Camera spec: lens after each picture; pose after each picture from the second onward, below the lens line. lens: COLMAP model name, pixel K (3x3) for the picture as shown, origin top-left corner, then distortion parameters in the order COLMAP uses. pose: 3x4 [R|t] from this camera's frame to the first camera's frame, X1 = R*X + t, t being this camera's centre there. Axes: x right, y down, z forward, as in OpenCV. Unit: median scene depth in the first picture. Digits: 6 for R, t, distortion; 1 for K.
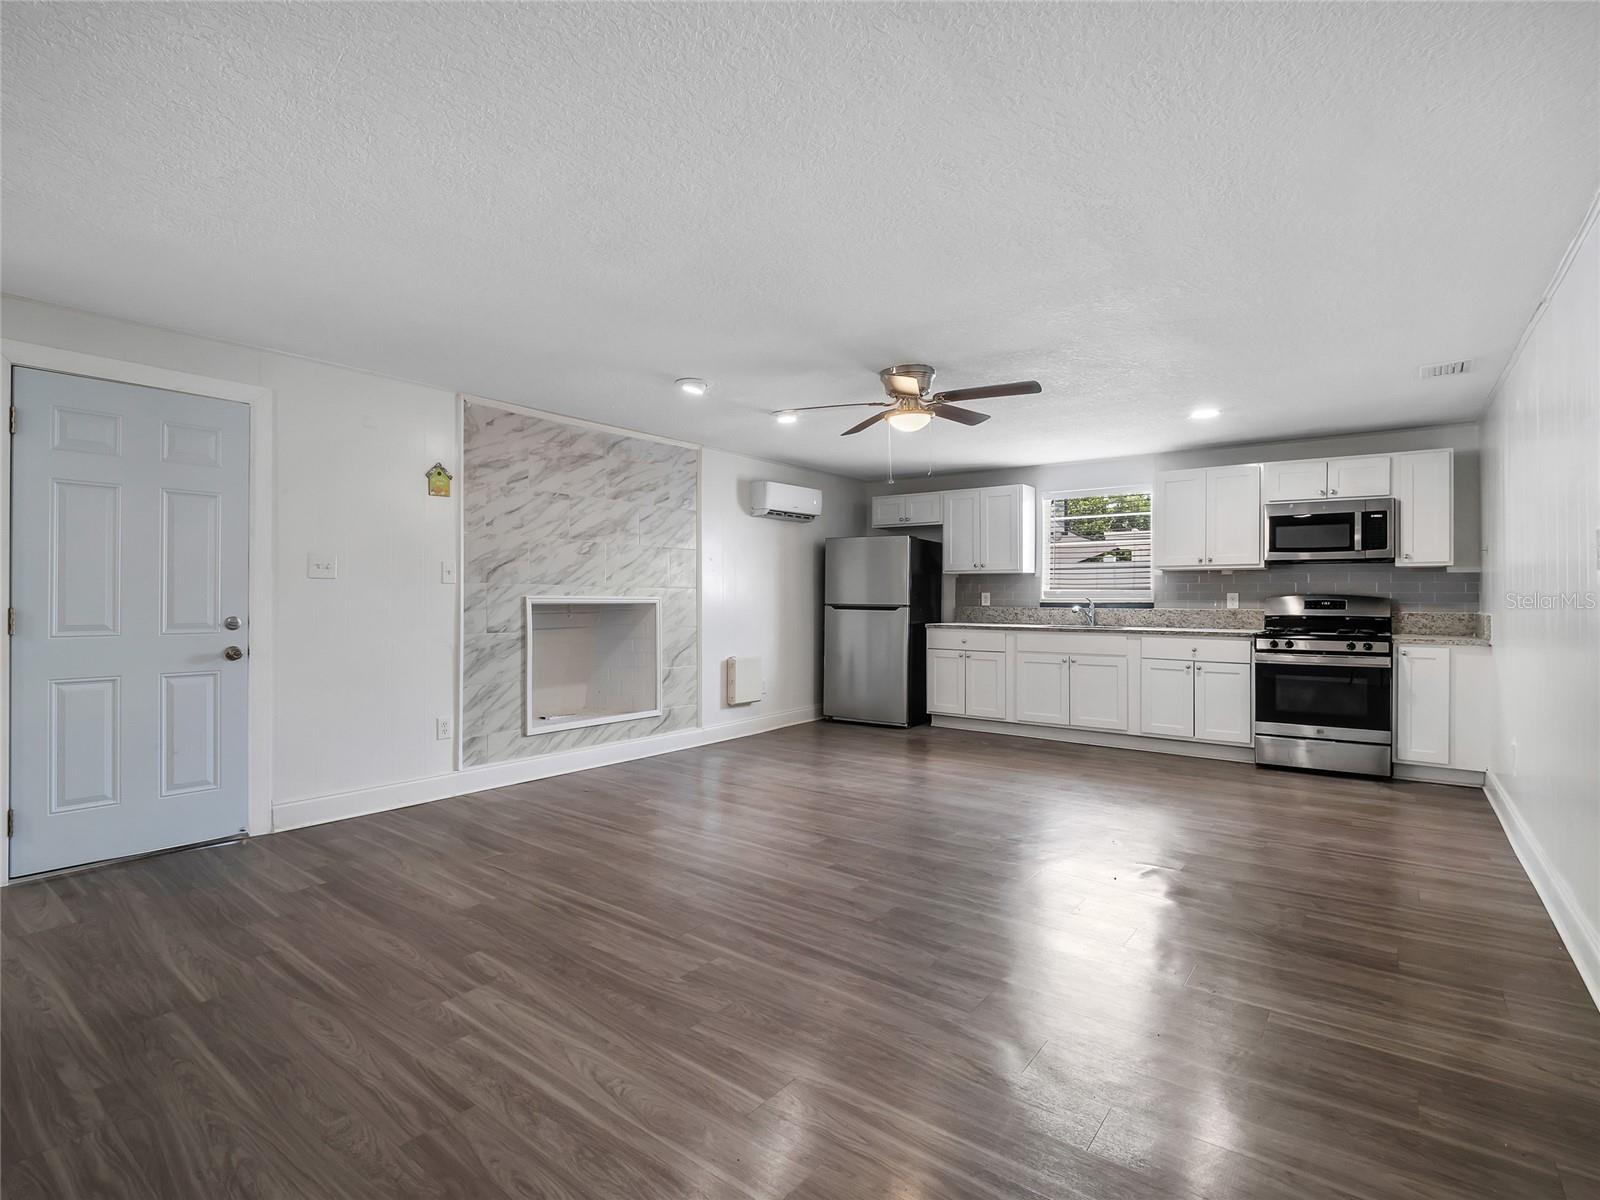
lens RADIAL K [[766.2, 0, 789.3], [0, 766.2, 594.9], [0, 0, 1]] dist [-0.009153, -0.000611]
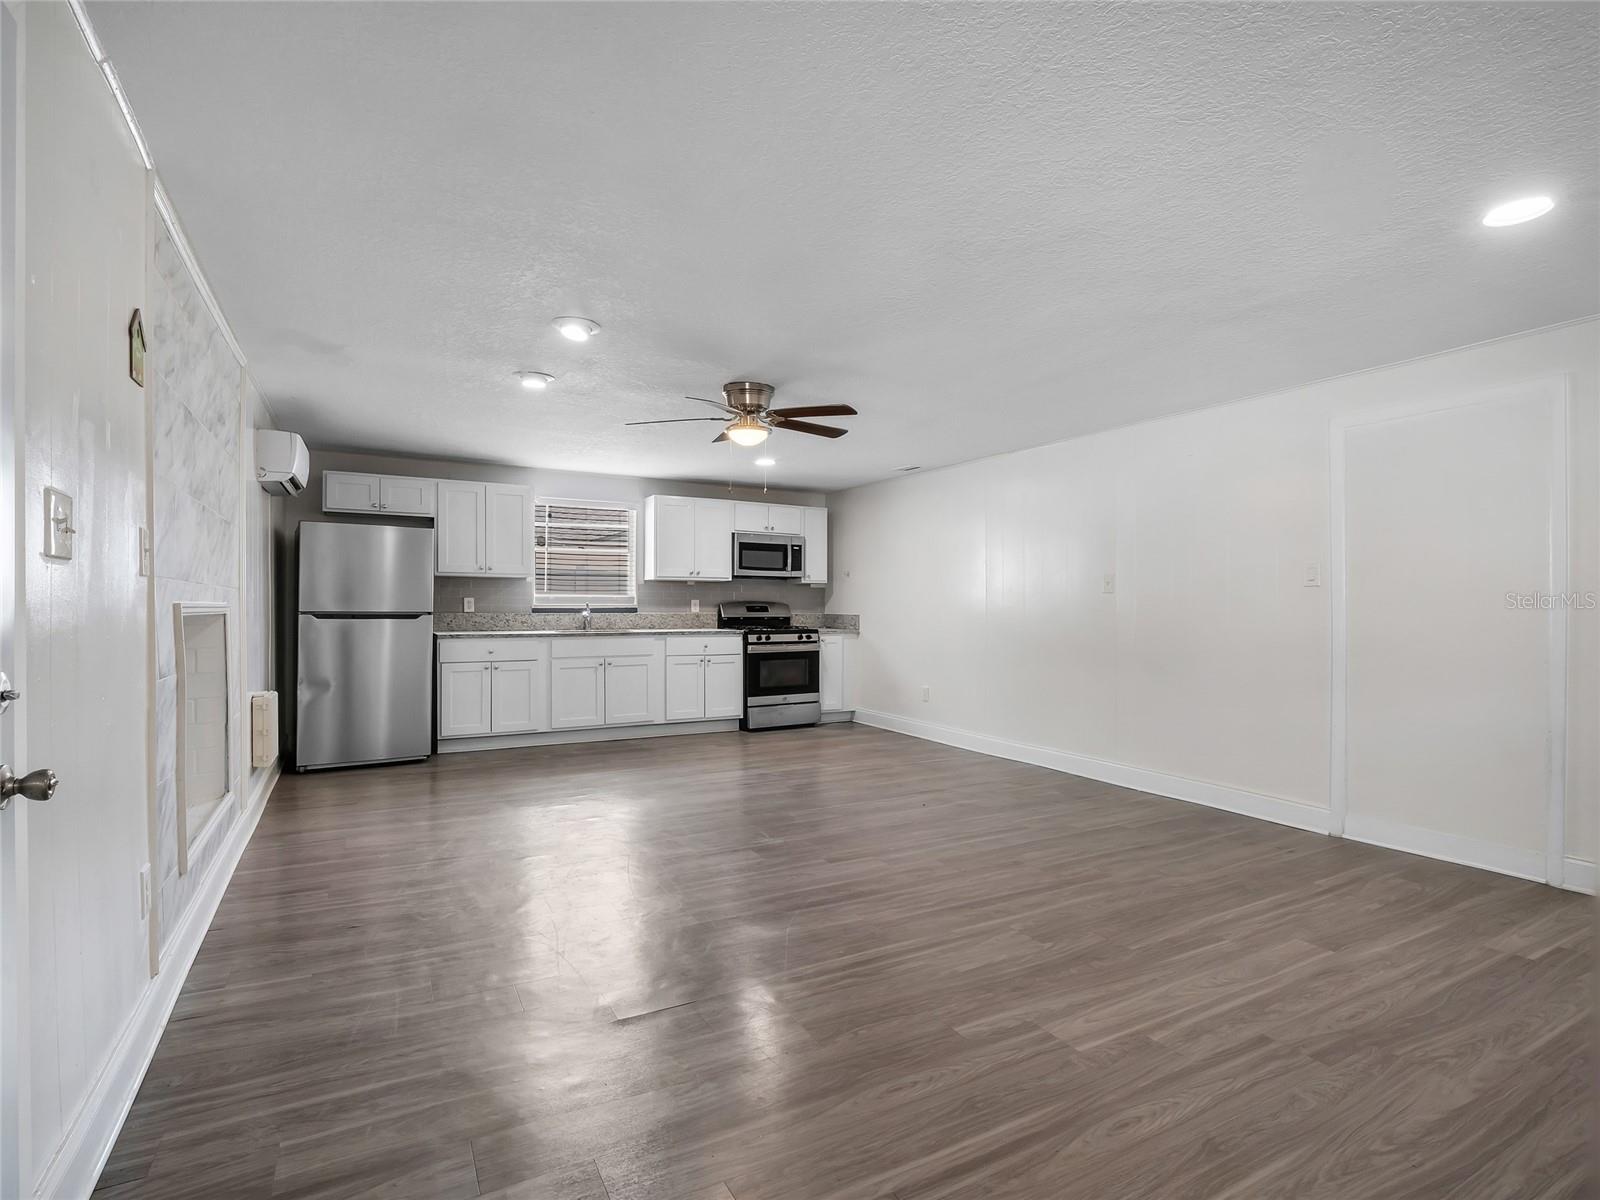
lens RADIAL K [[782.1, 0, 784.2], [0, 782.1, 610.1], [0, 0, 1]] dist [-0.010967, -0.000273]
pose [[0.416896, -0.008825, 0.908911, -0.576136], [-0.006462, 0.999899, 0.012673, -0.002986], [-0.908931, -0.011157, 0.416797, 0.371572]]
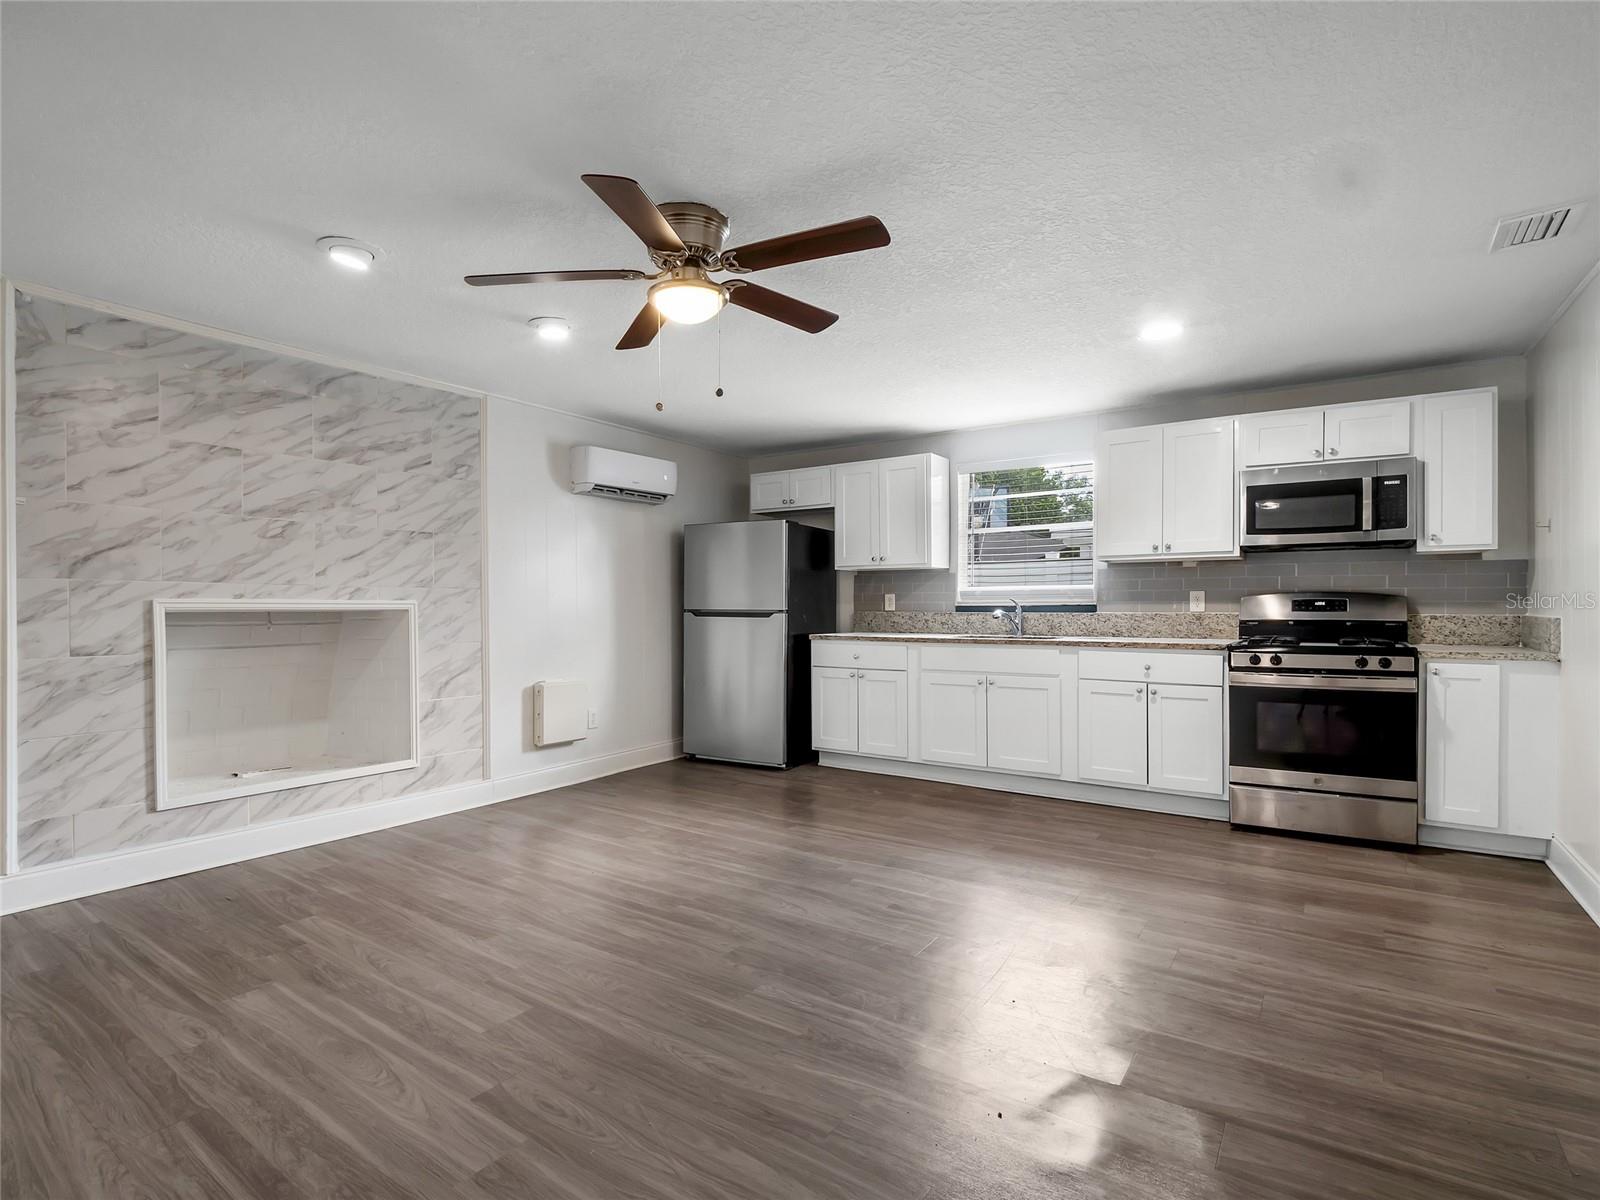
lens RADIAL K [[782.1, 0, 784.2], [0, 782.1, 610.1], [0, 0, 1]] dist [-0.010967, -0.000273]
pose [[0.998774, -0.006819, 0.049035, 0.146209], [0.006357, 0.999934, 0.009566, 0.007058], [-0.049097, -0.009243, 0.998751, 0.271956]]
